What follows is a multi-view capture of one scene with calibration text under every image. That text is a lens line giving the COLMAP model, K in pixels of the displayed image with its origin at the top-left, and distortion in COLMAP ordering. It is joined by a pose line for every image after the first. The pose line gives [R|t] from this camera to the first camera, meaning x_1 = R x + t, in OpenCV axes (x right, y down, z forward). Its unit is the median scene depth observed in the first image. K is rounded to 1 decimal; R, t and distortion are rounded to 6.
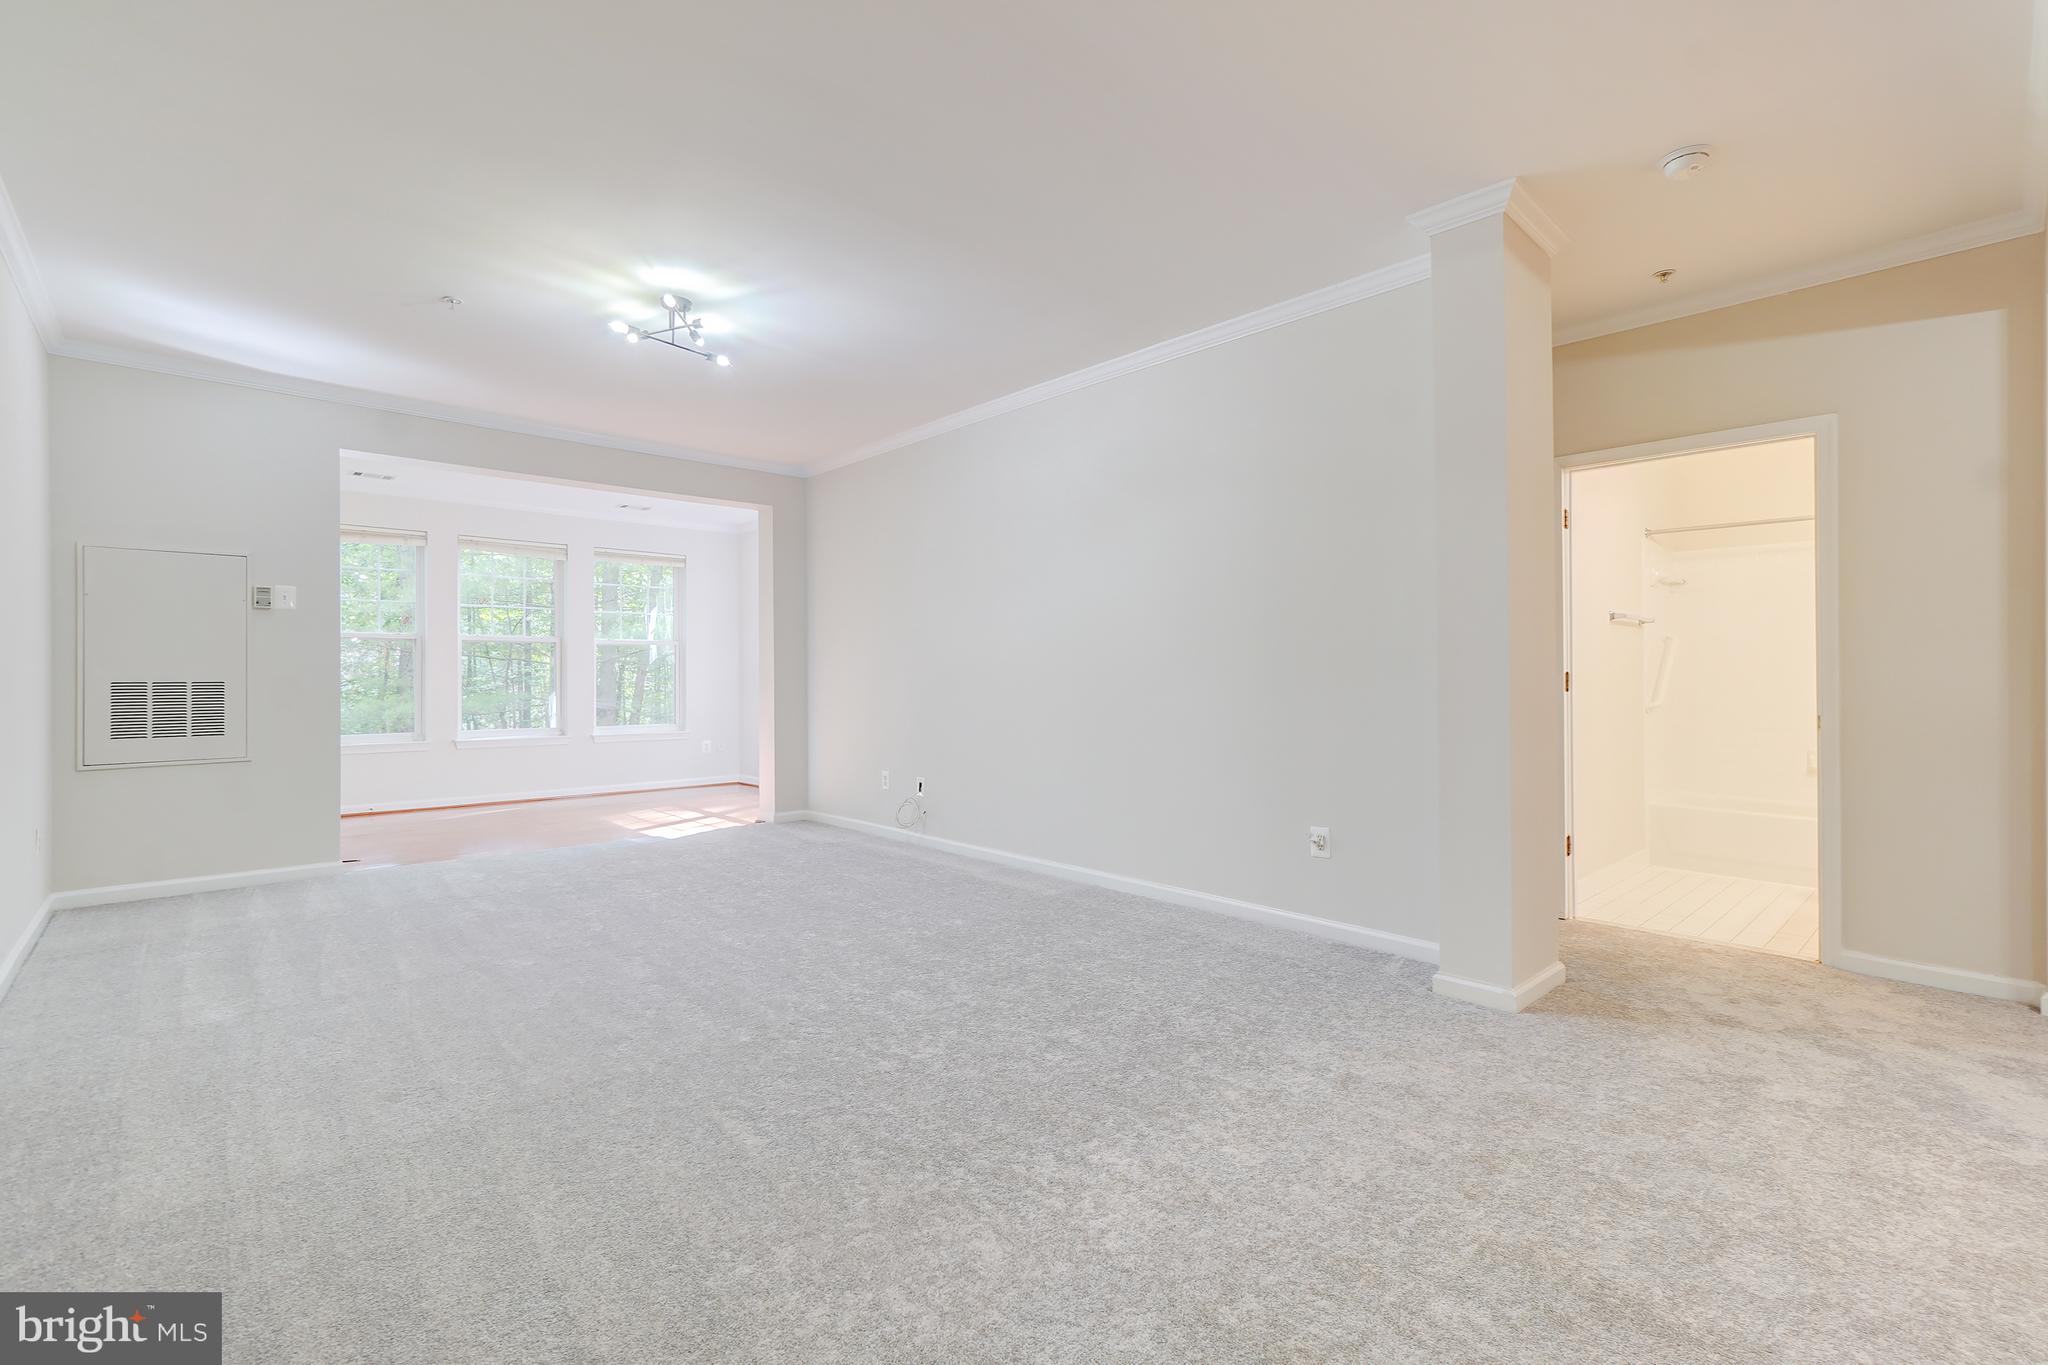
lens RADIAL K [[908.9, 0, 1026.2], [0, 908.9, 676.0], [0, 0, 1]] dist [0.000863, 0.014839]
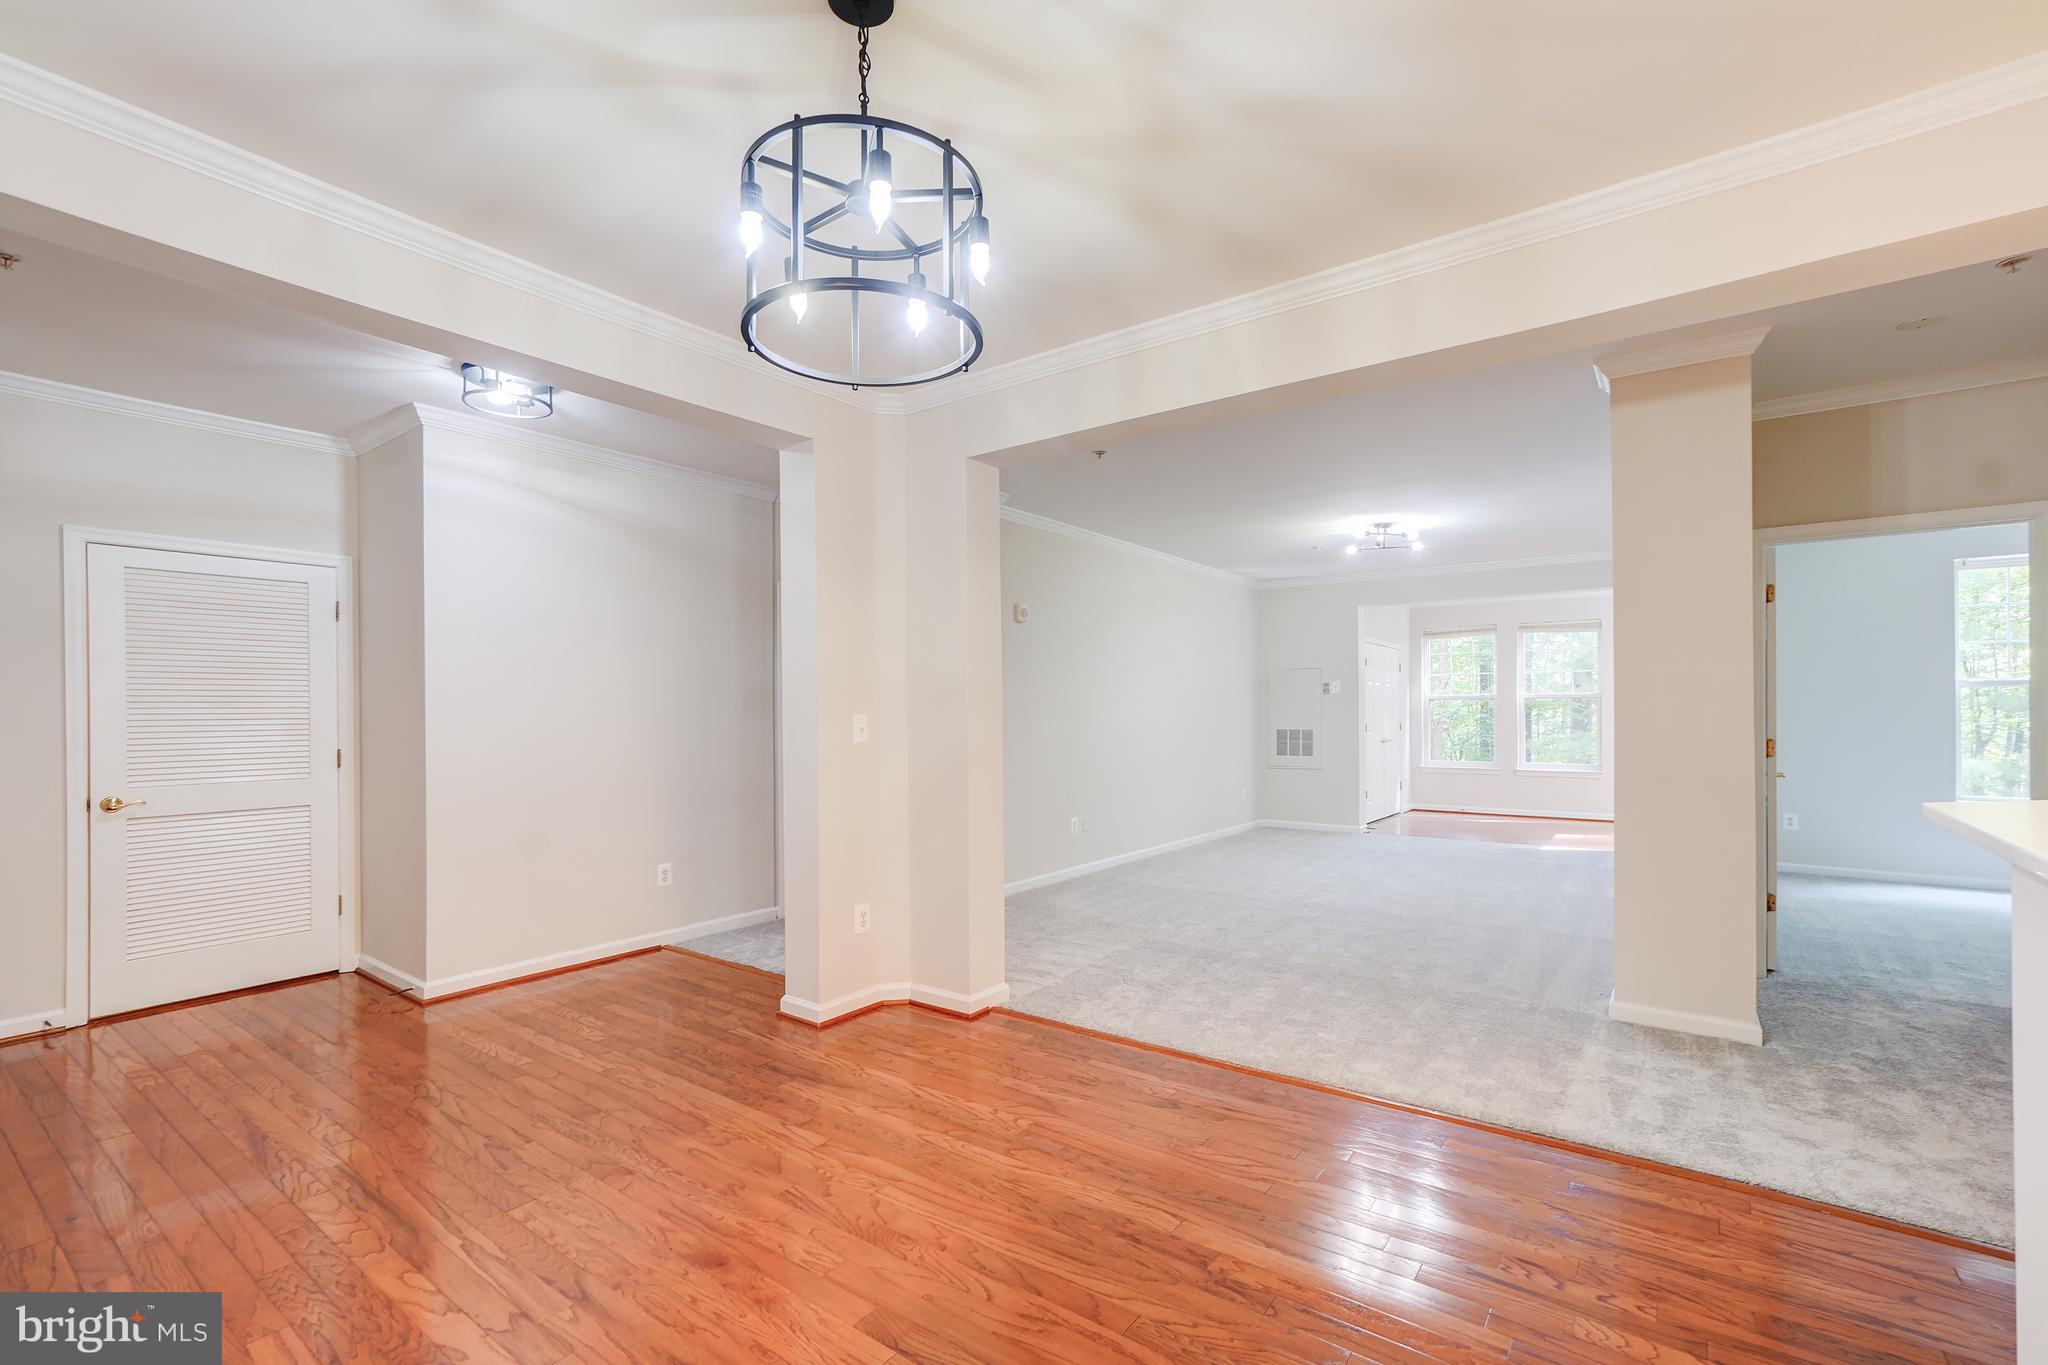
lens RADIAL K [[909.3, 0, 1037.5], [0, 909.3, 710.8], [0, 0, 1]] dist [-0.012941, 0.014257]
pose [[0.195650, -0.003418, -0.980668, 1.060189], [0.006026, 0.999979, -0.002283, -0.037565], [0.980655, -0.005463, 0.195667, -0.009718]]
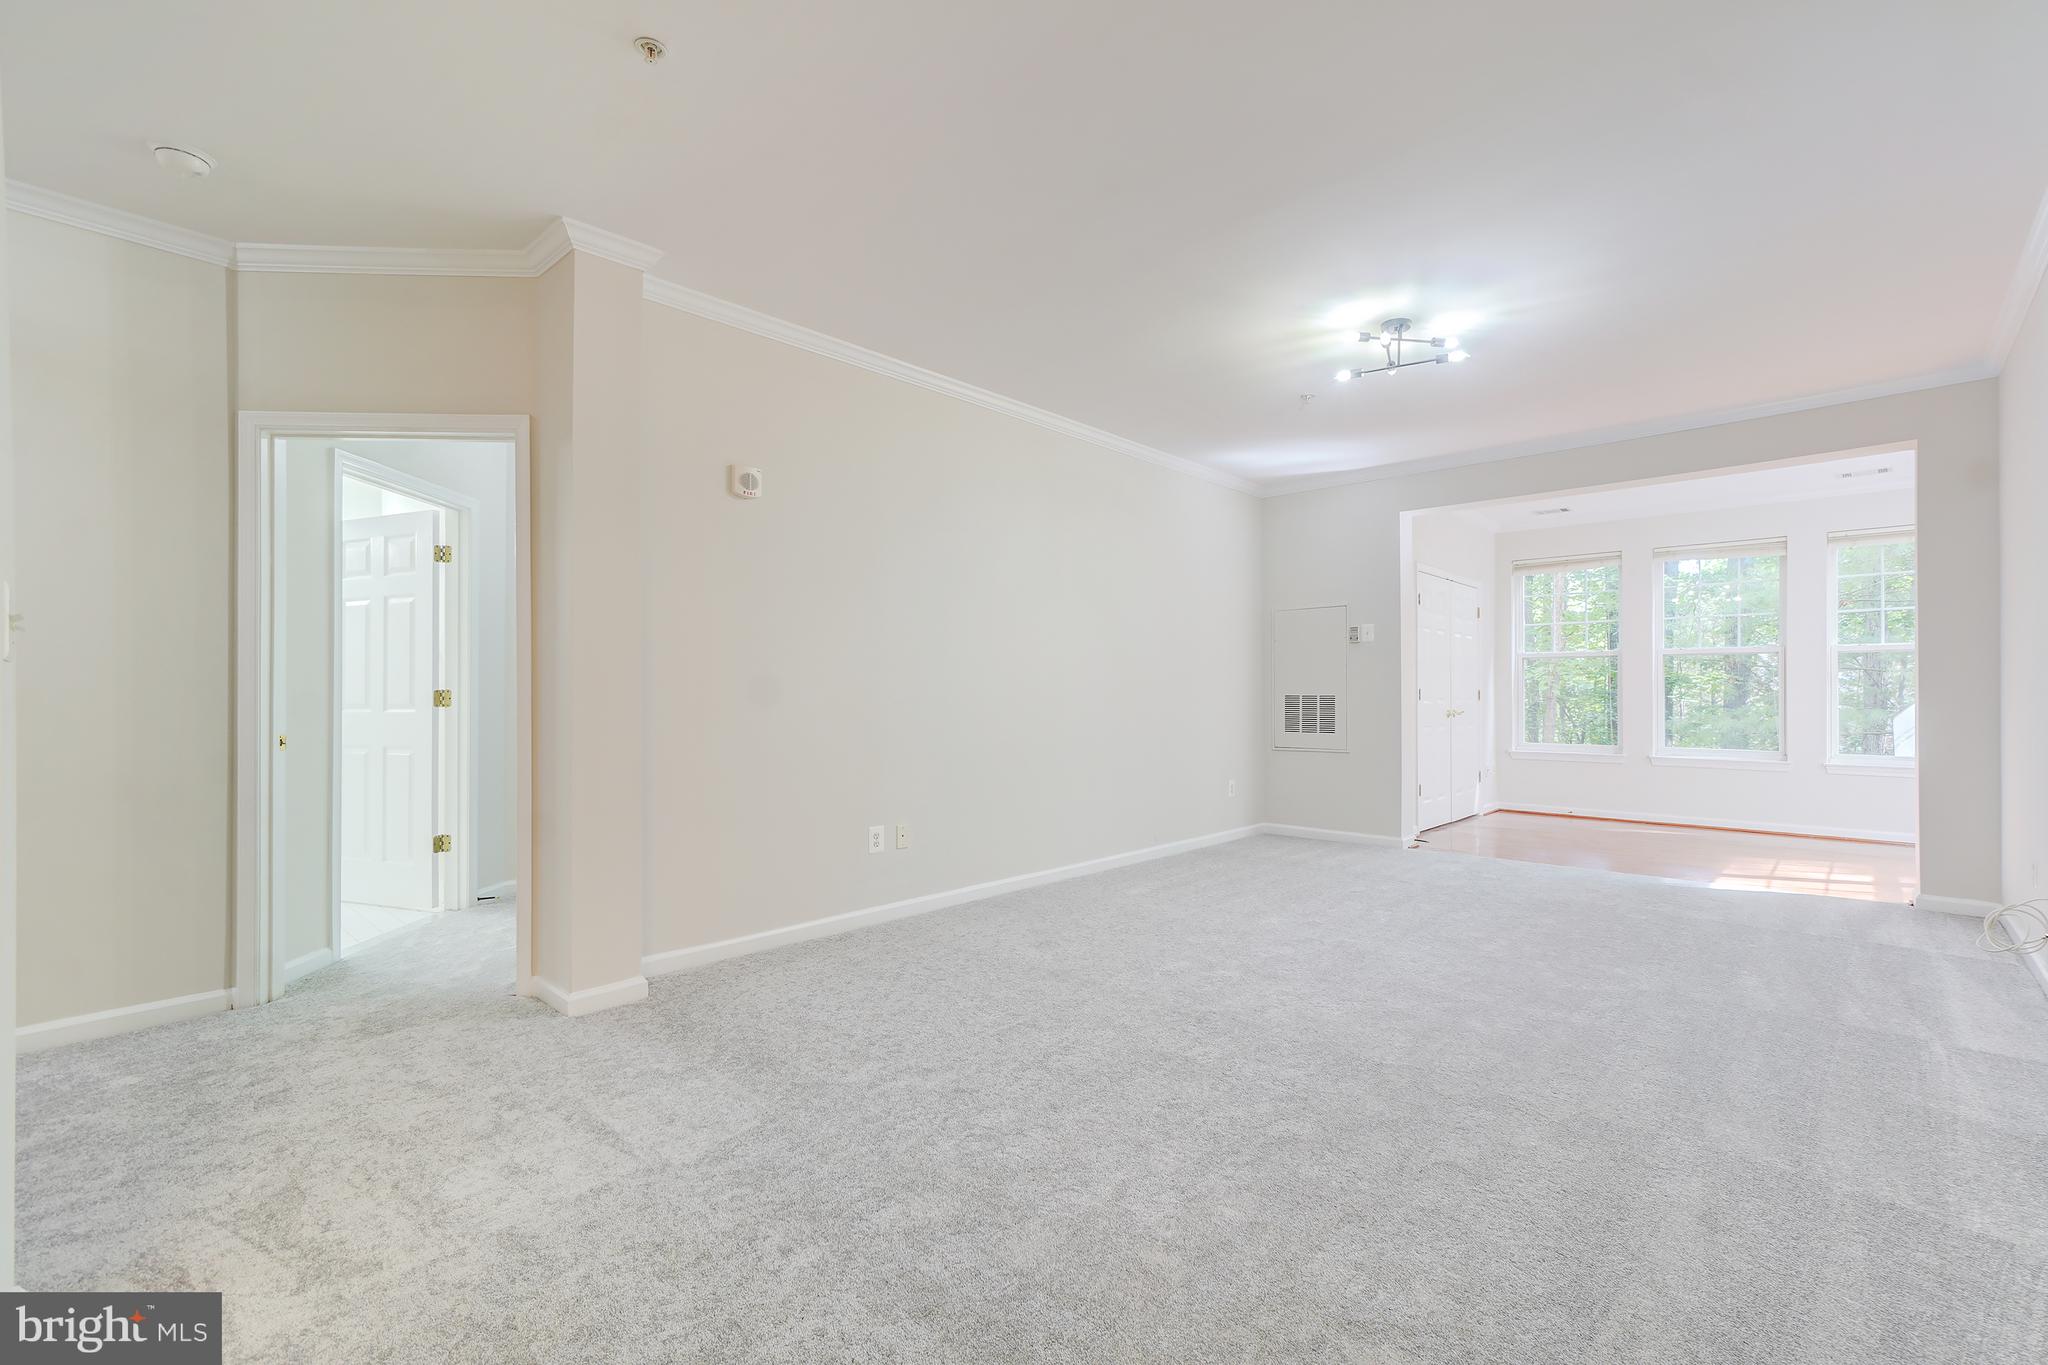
lens RADIAL K [[899.3, 0, 1041.3], [0, 899.3, 684.6], [0, 0, 1]] dist [-0.025343, 0.022256]
pose [[0.080339, -0.009902, -0.996718, 0.500438], [0.001827, 0.999950, -0.009787, 0.002374], [0.996766, -0.001034, 0.080353, 0.453515]]
